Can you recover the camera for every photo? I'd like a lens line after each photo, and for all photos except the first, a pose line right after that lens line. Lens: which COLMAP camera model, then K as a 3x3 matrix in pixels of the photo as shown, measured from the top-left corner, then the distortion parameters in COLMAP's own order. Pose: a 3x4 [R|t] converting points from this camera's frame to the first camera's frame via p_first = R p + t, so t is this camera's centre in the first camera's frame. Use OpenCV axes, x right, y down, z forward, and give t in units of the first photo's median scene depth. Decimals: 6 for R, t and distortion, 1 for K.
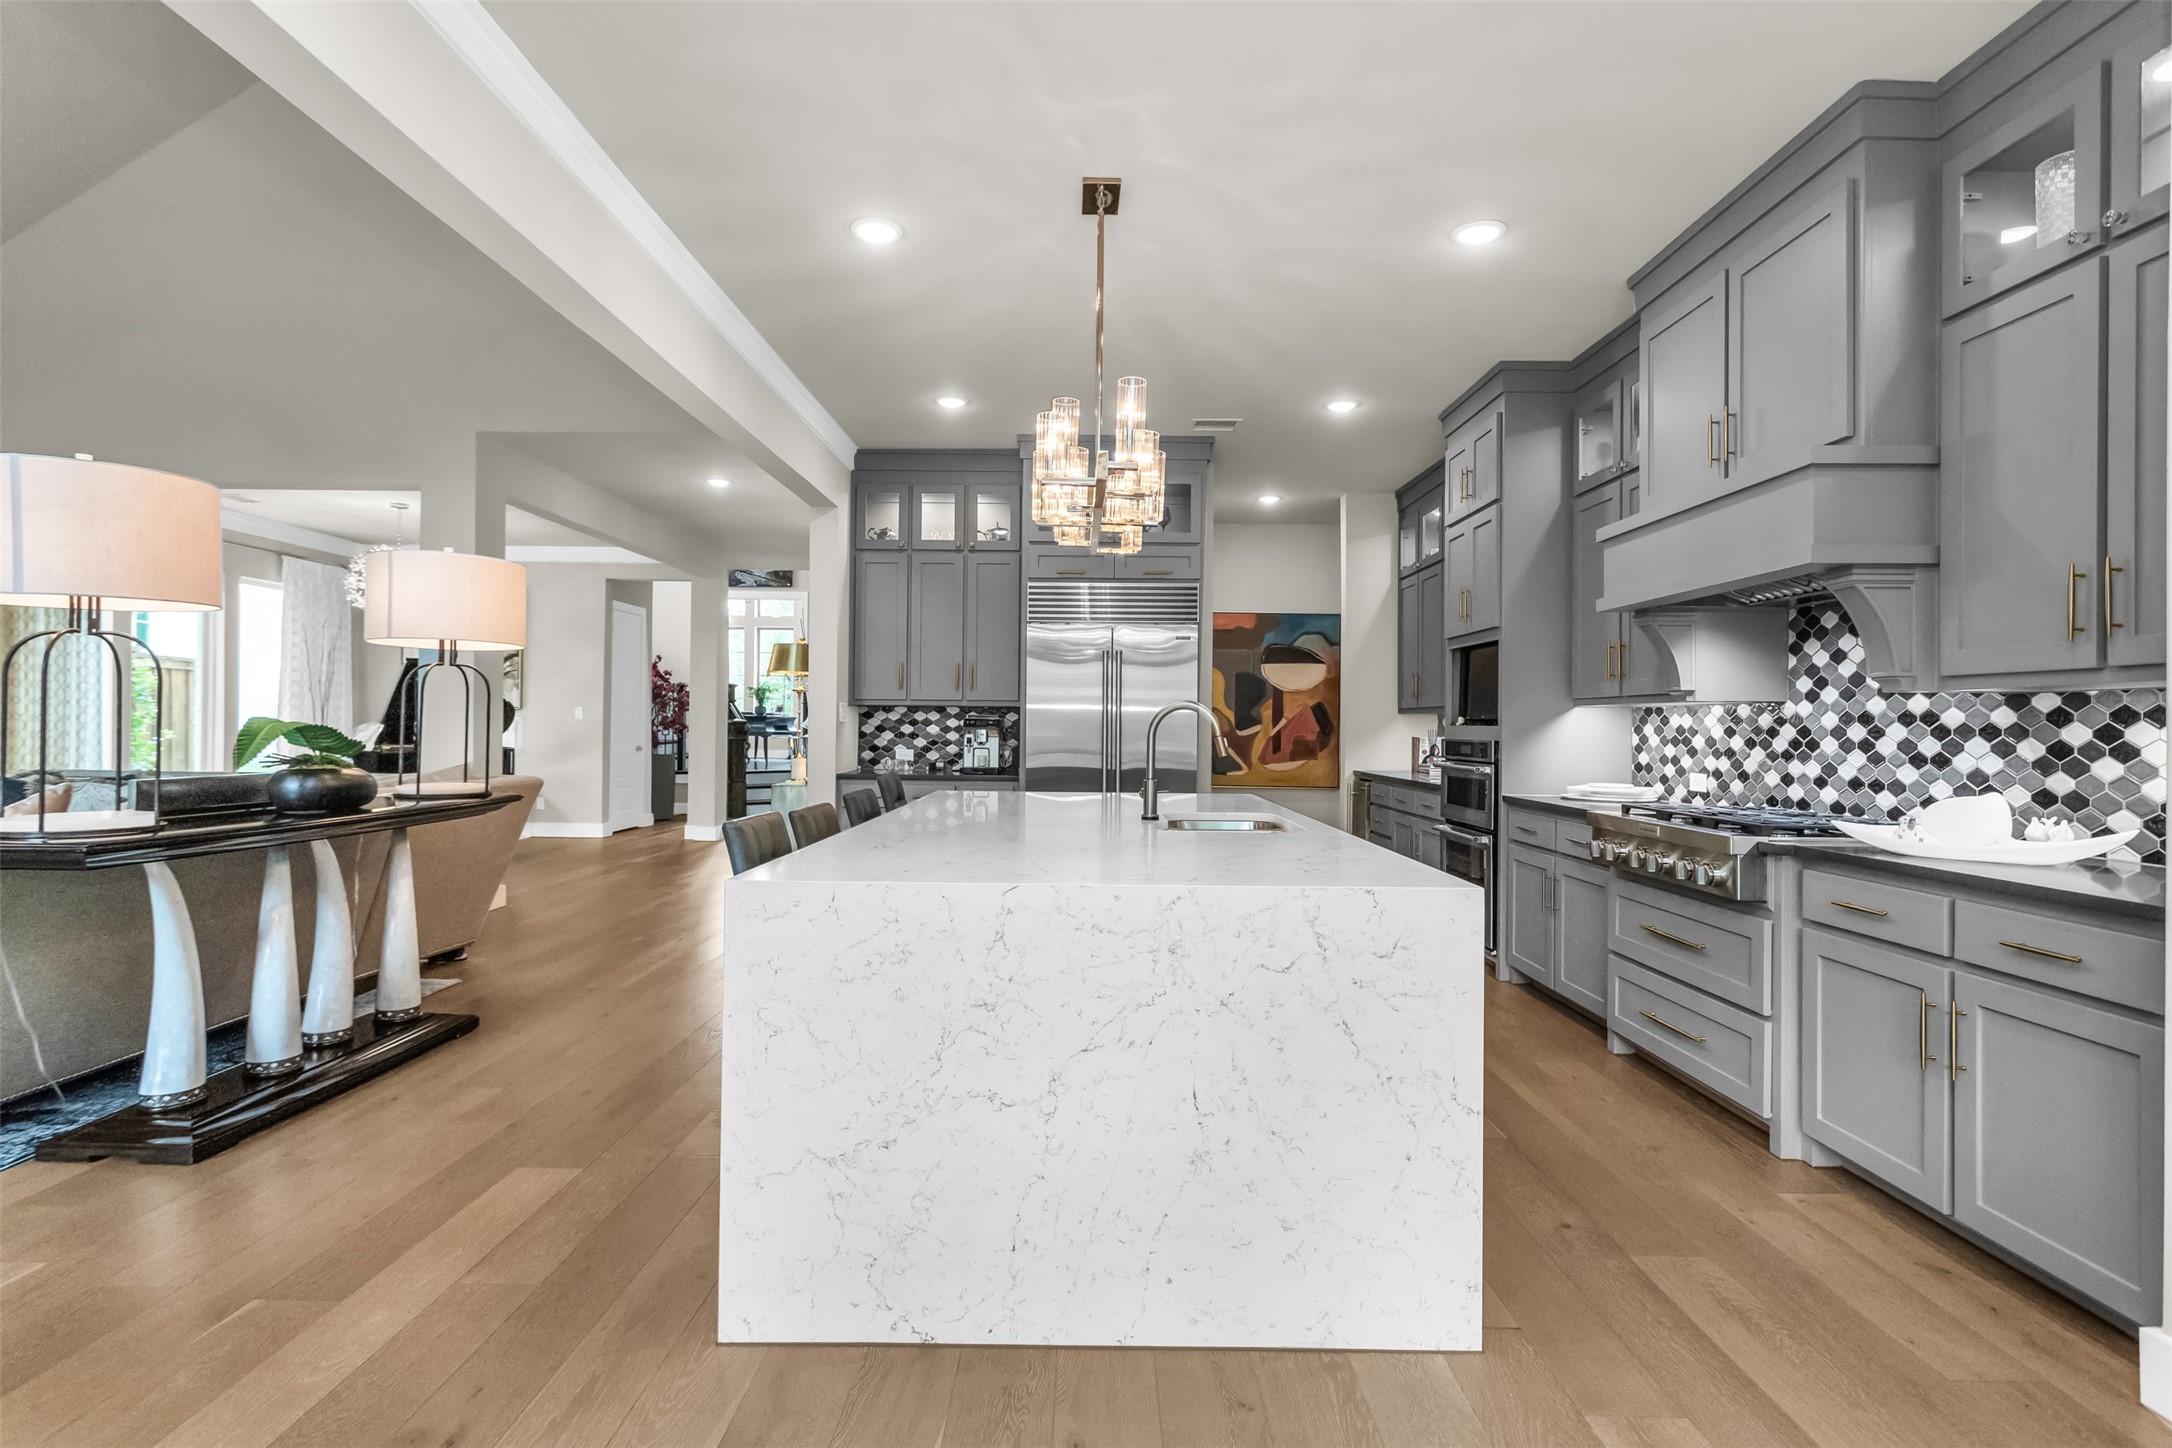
lens RADIAL K [[1042.5, 0, 1081.3], [0, 1042.5, 722.3], [0, 0, 1]] dist [-0.000678, 0.002109]
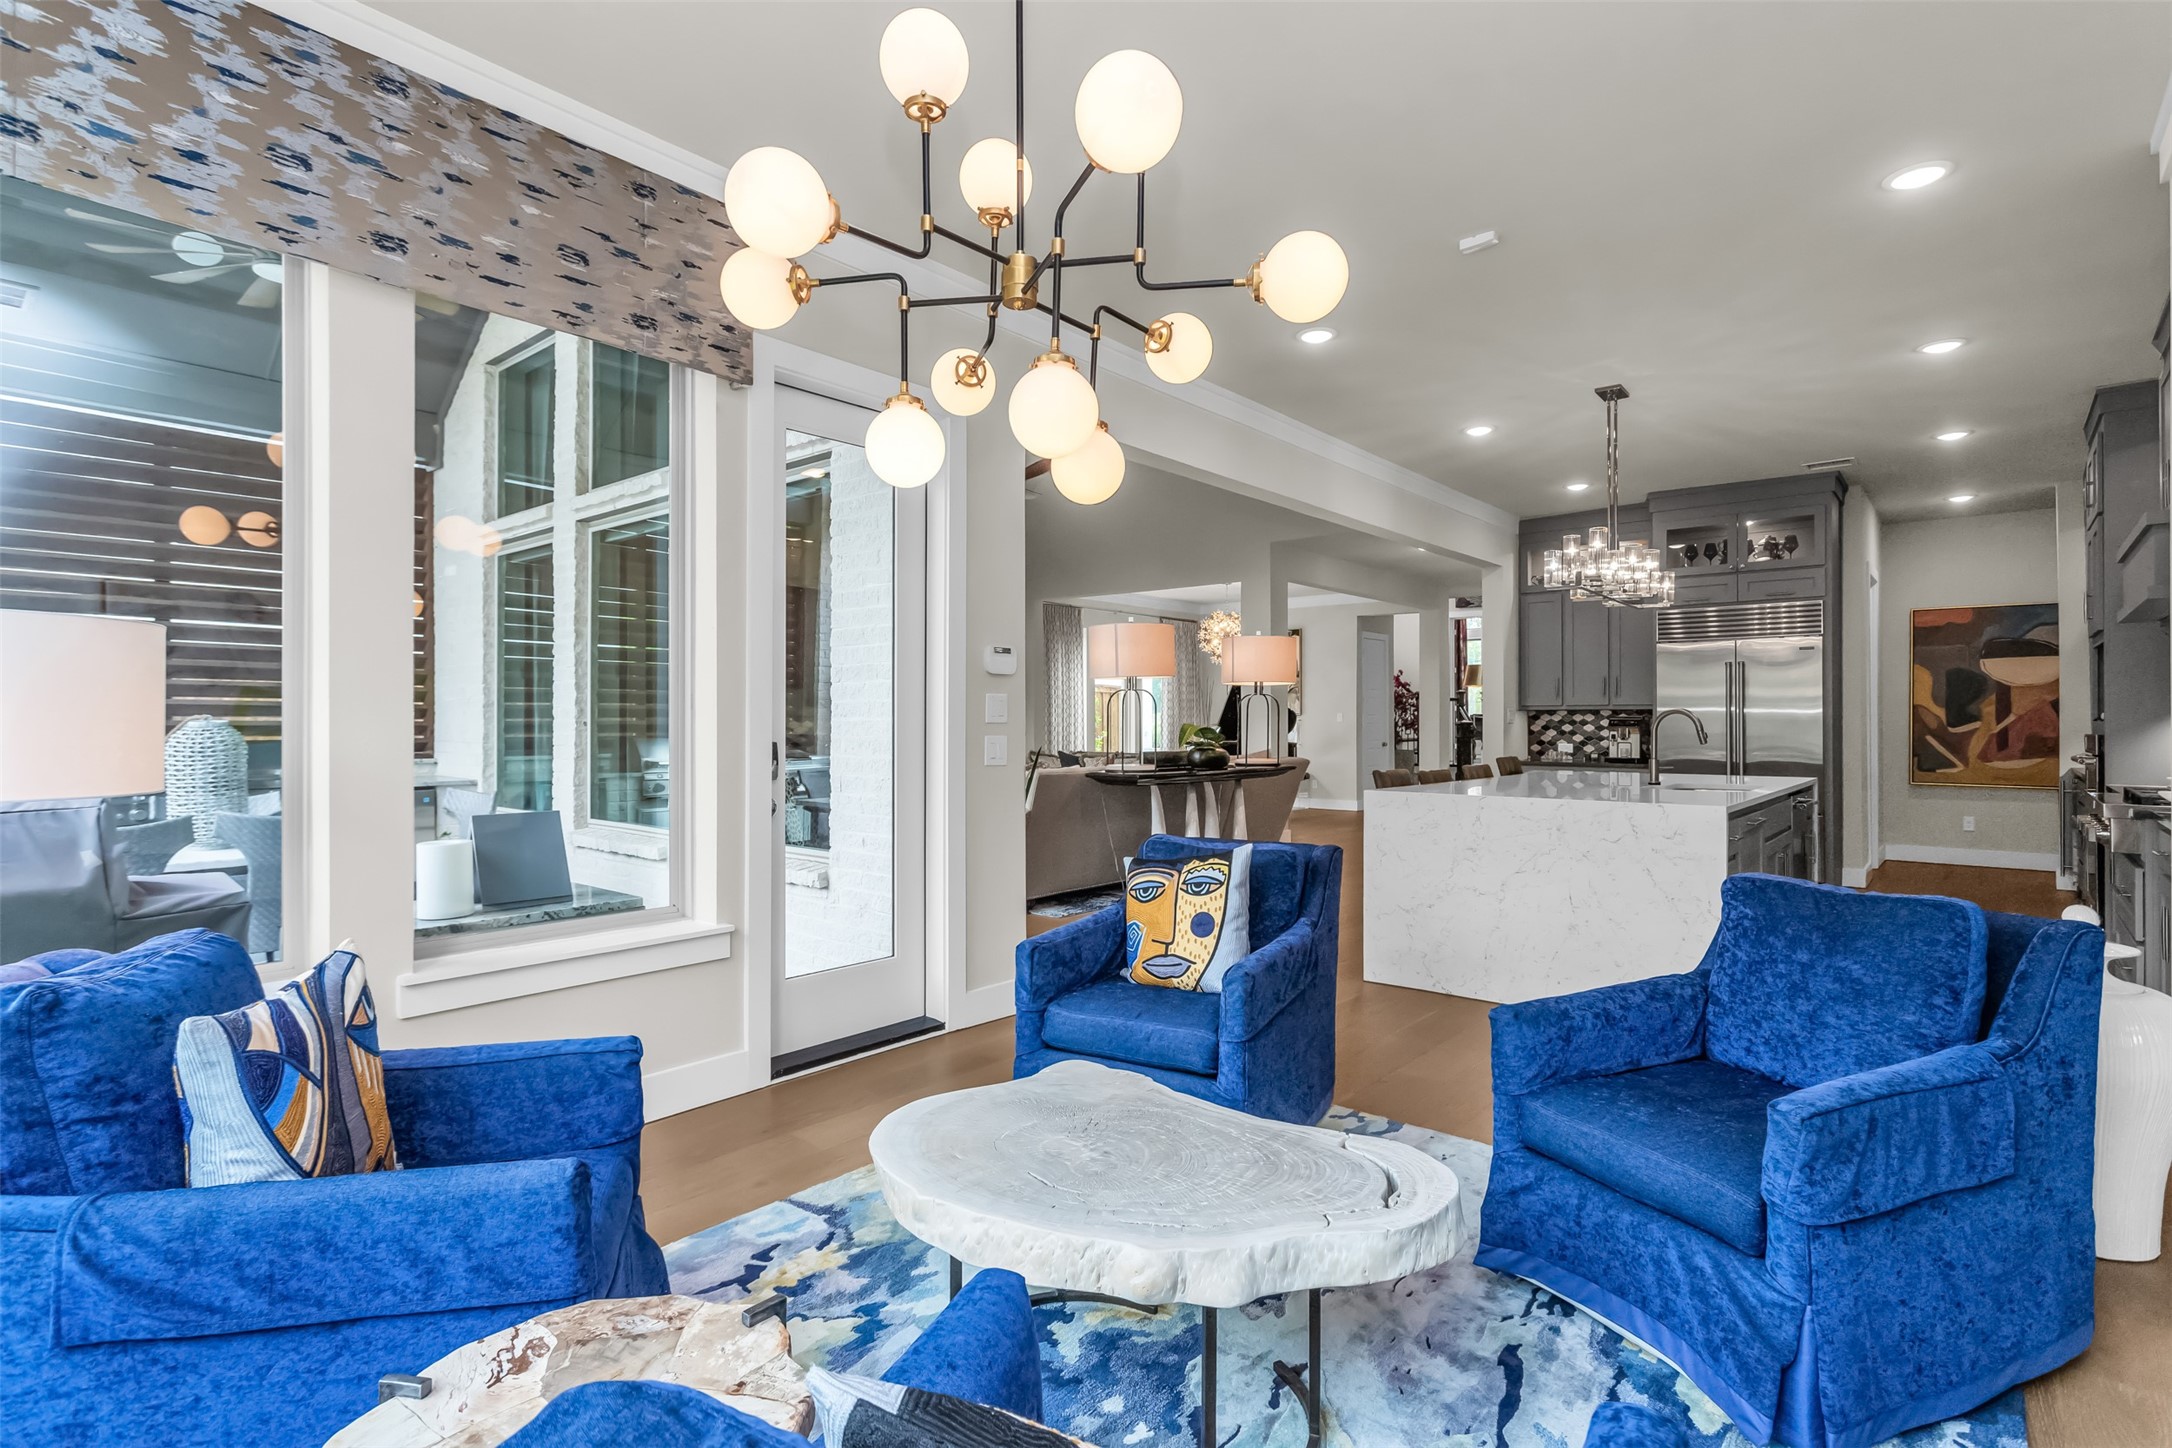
lens RADIAL K [[1042.5, 0, 1093.1], [0, 1042.5, 715.1], [0, 0, 1]] dist [-0.000678, 0.002109]
pose [[0.767091, -0.013673, -0.641392, 0.354803], [0.009001, 0.999904, -0.010551, -0.001336], [0.641475, 0.002321, 0.767141, -0.611443]]
